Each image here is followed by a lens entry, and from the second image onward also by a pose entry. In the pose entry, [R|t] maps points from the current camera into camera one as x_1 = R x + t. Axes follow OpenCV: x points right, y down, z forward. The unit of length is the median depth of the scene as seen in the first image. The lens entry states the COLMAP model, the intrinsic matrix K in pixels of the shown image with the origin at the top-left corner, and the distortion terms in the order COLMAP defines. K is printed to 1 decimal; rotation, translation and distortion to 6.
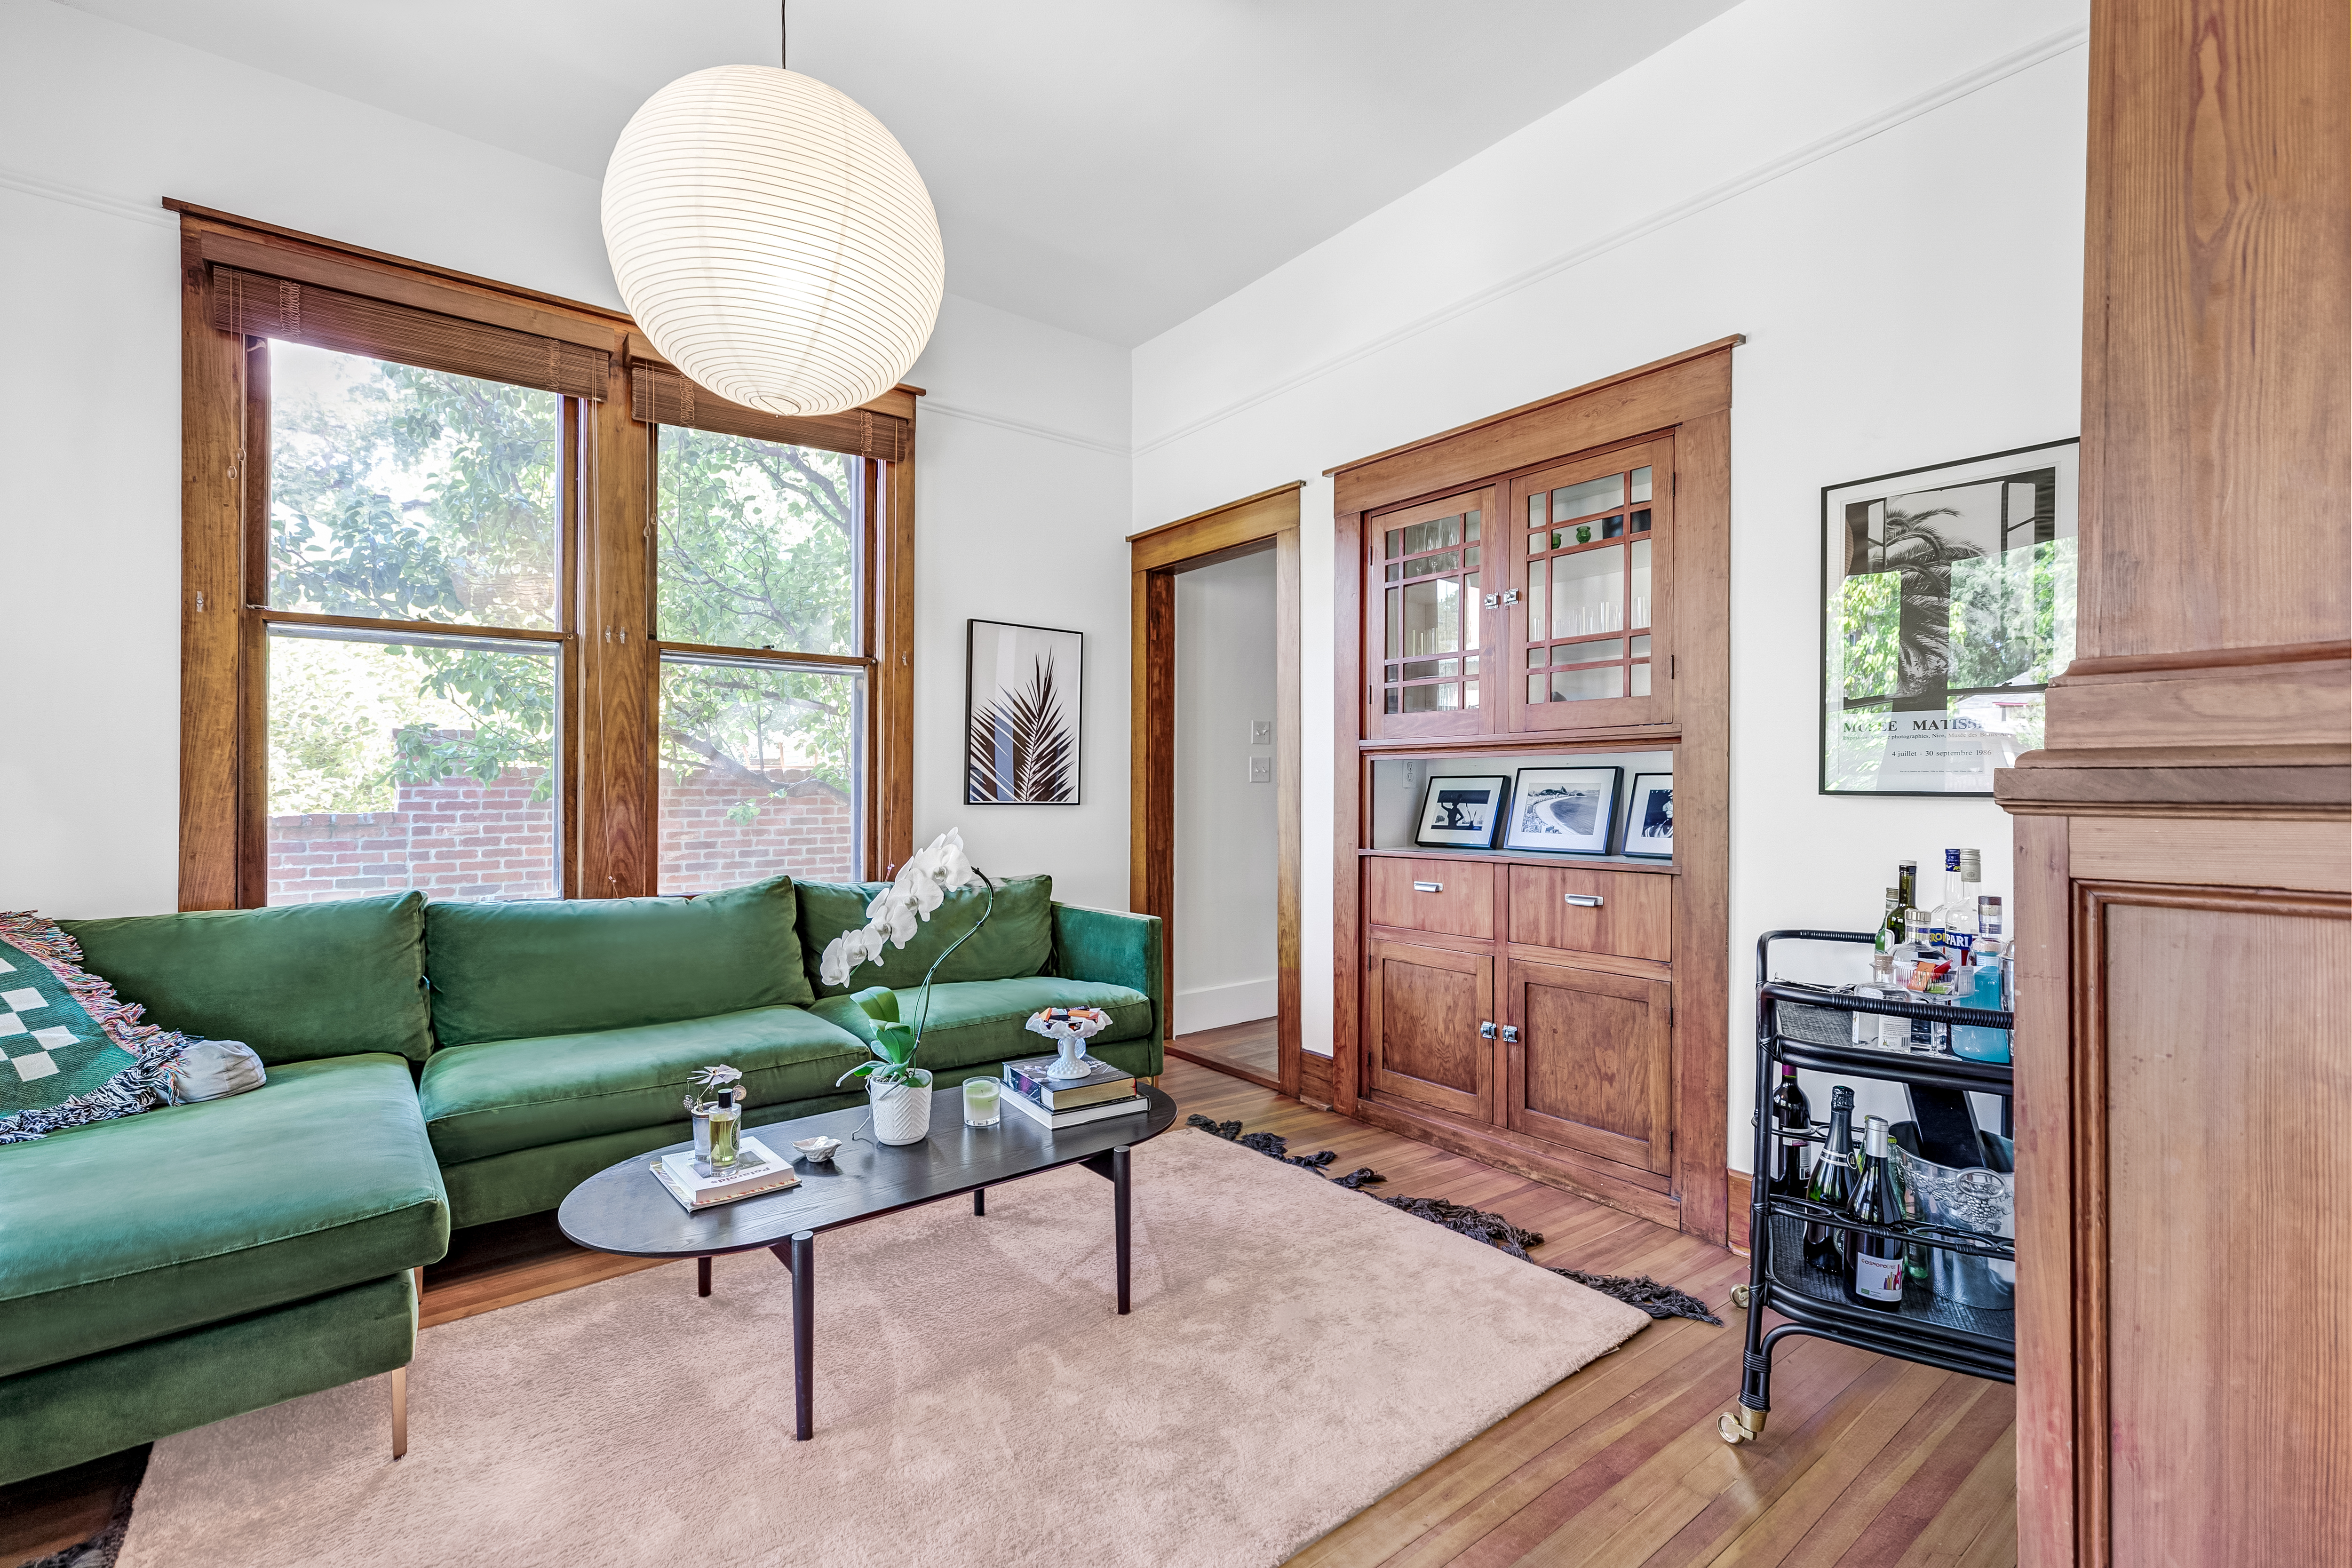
lens RADIAL K [[1054.0, 0, 1163.1], [0, 1054.0, 783.2], [0, 0, 1]] dist [0.005725, 0.000560]
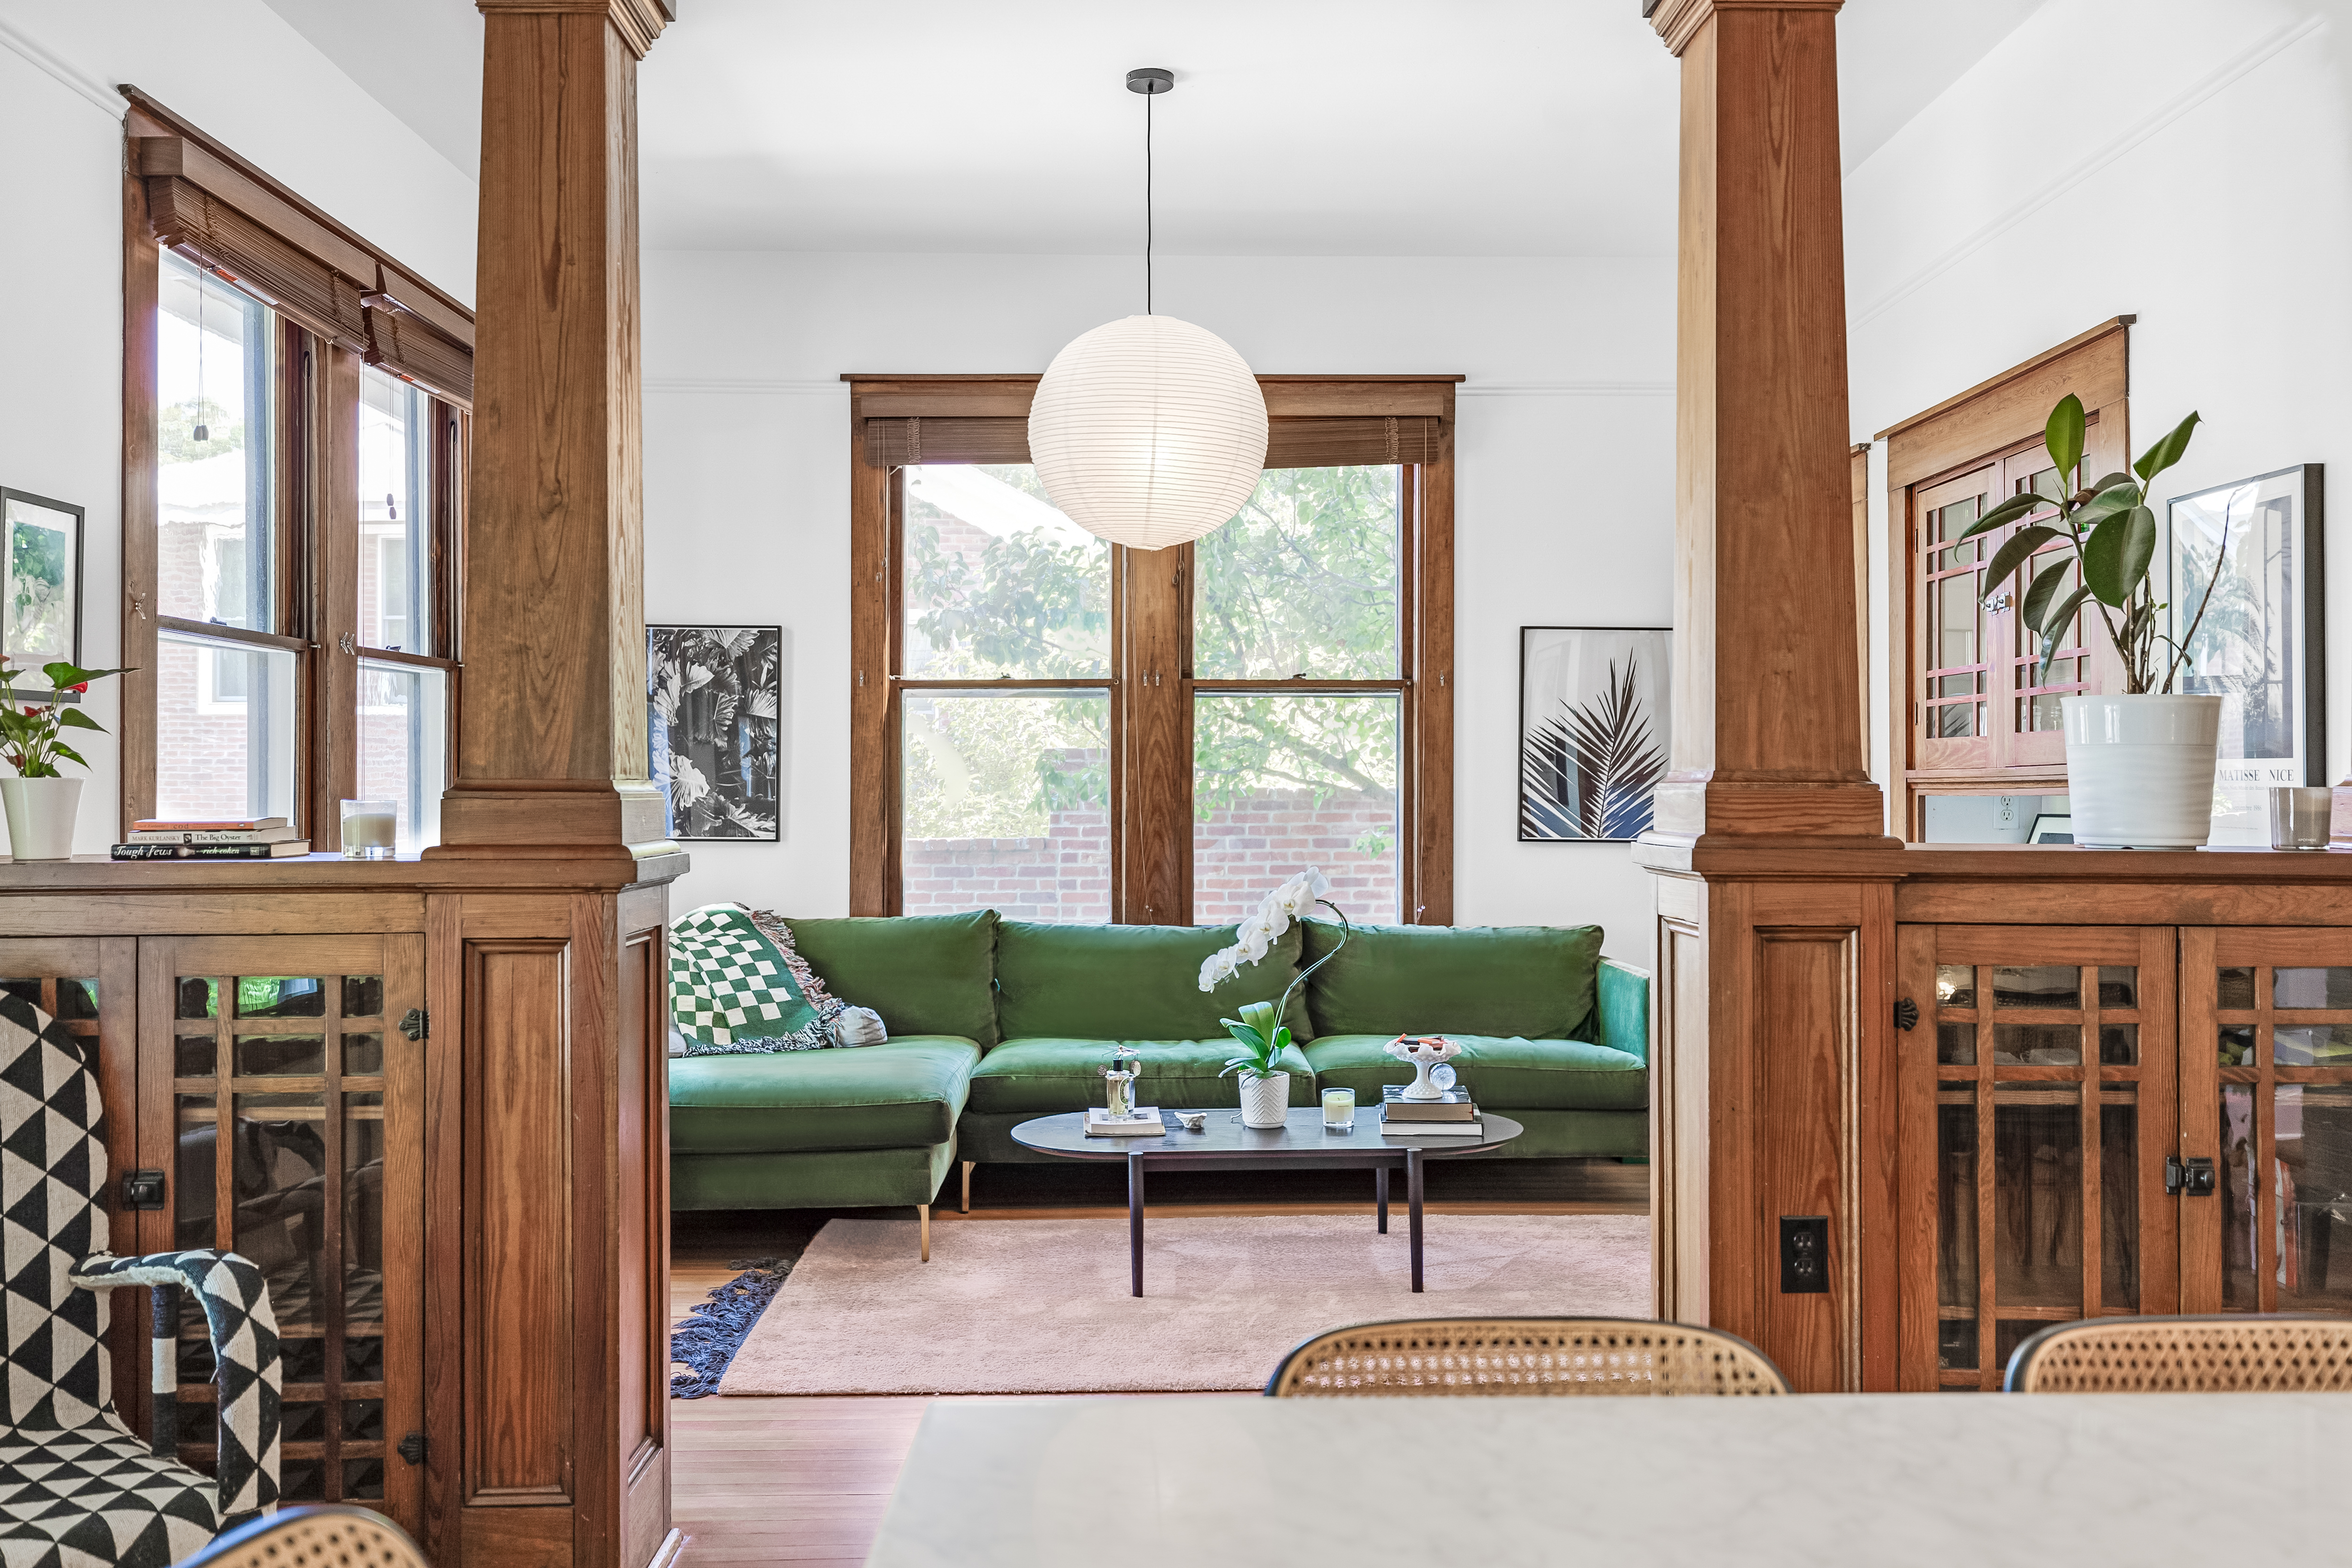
lens RADIAL K [[1926.6, 0, 1159.0], [0, 1926.6, 768.8], [0, 0, 1]] dist [0.002611, -0.003238]
pose [[0.803710, -0.007418, -0.594975, 0.615174], [0.003233, 0.999962, -0.008100, -0.032276], [0.595012, 0.004587, 0.803704, -0.530230]]
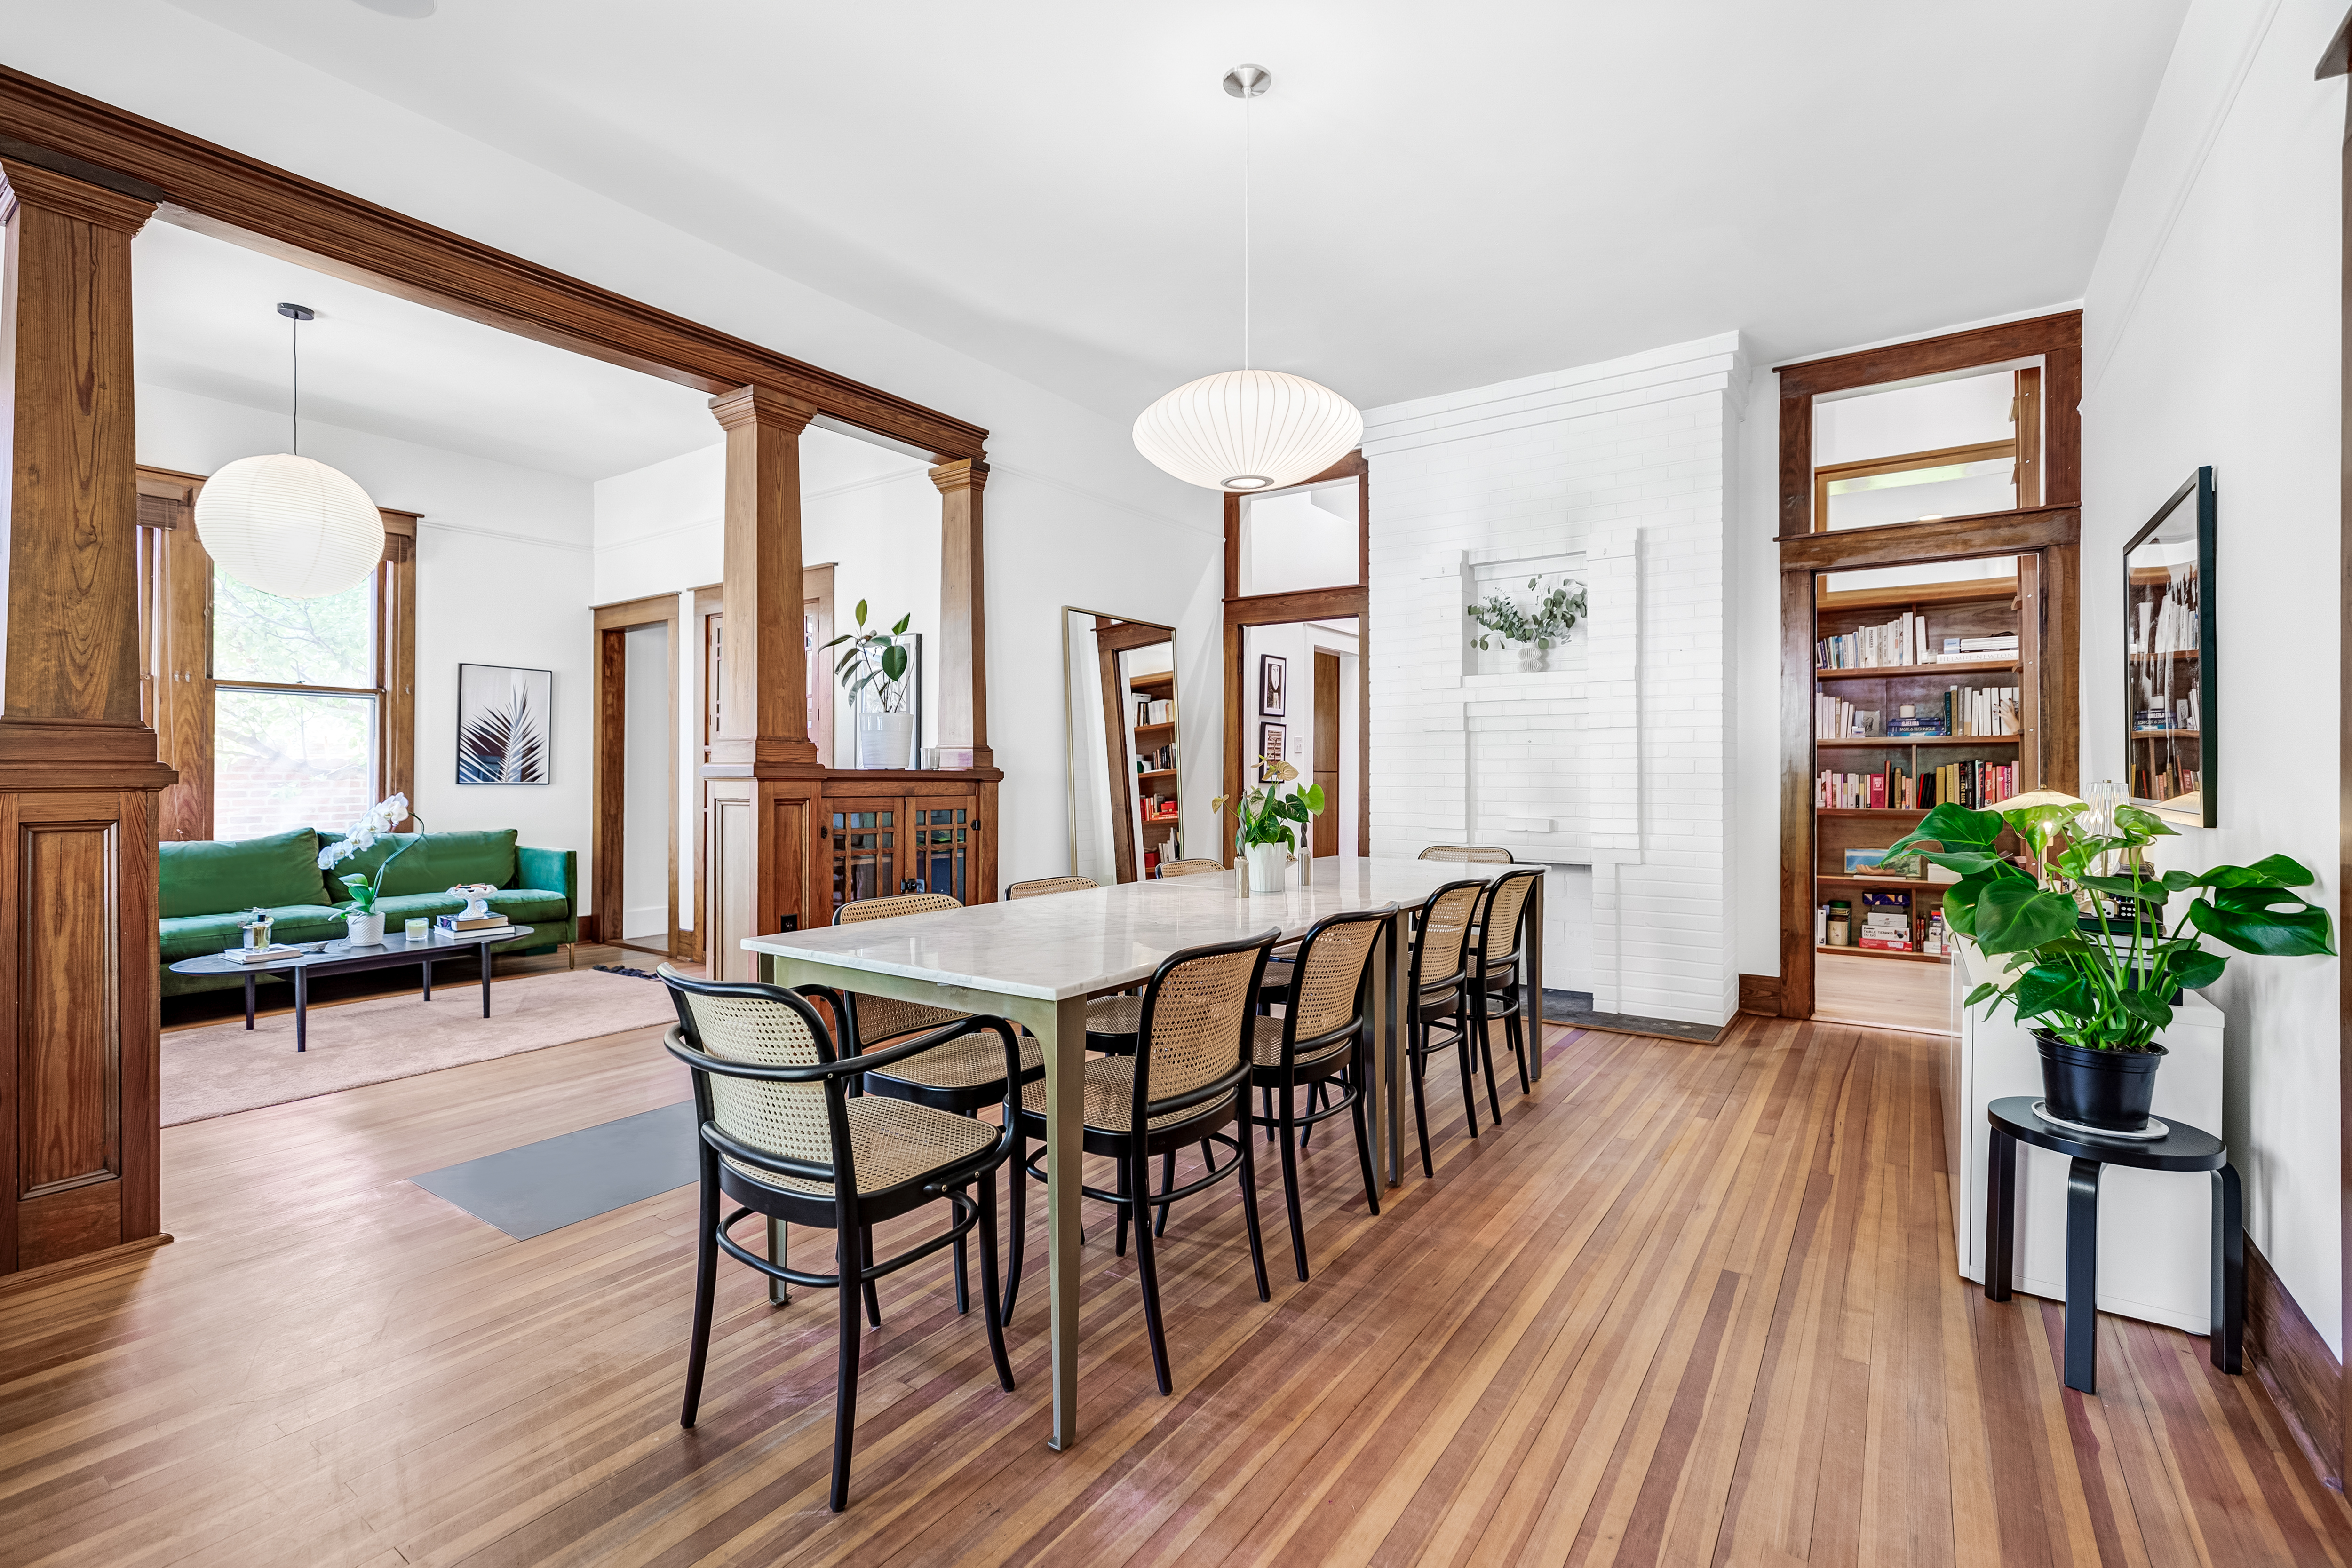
lens RADIAL K [[1053.9, 0, 1142.7], [0, 1053.9, 768.2], [0, 0, 1]] dist [0.005725, 0.000560]
pose [[0.957868, 0.001342, 0.287206, 0.385208], [-0.001094, 0.999999, -0.001023, -0.003247], [-0.287207, 0.000665, 0.957868, -0.890605]]
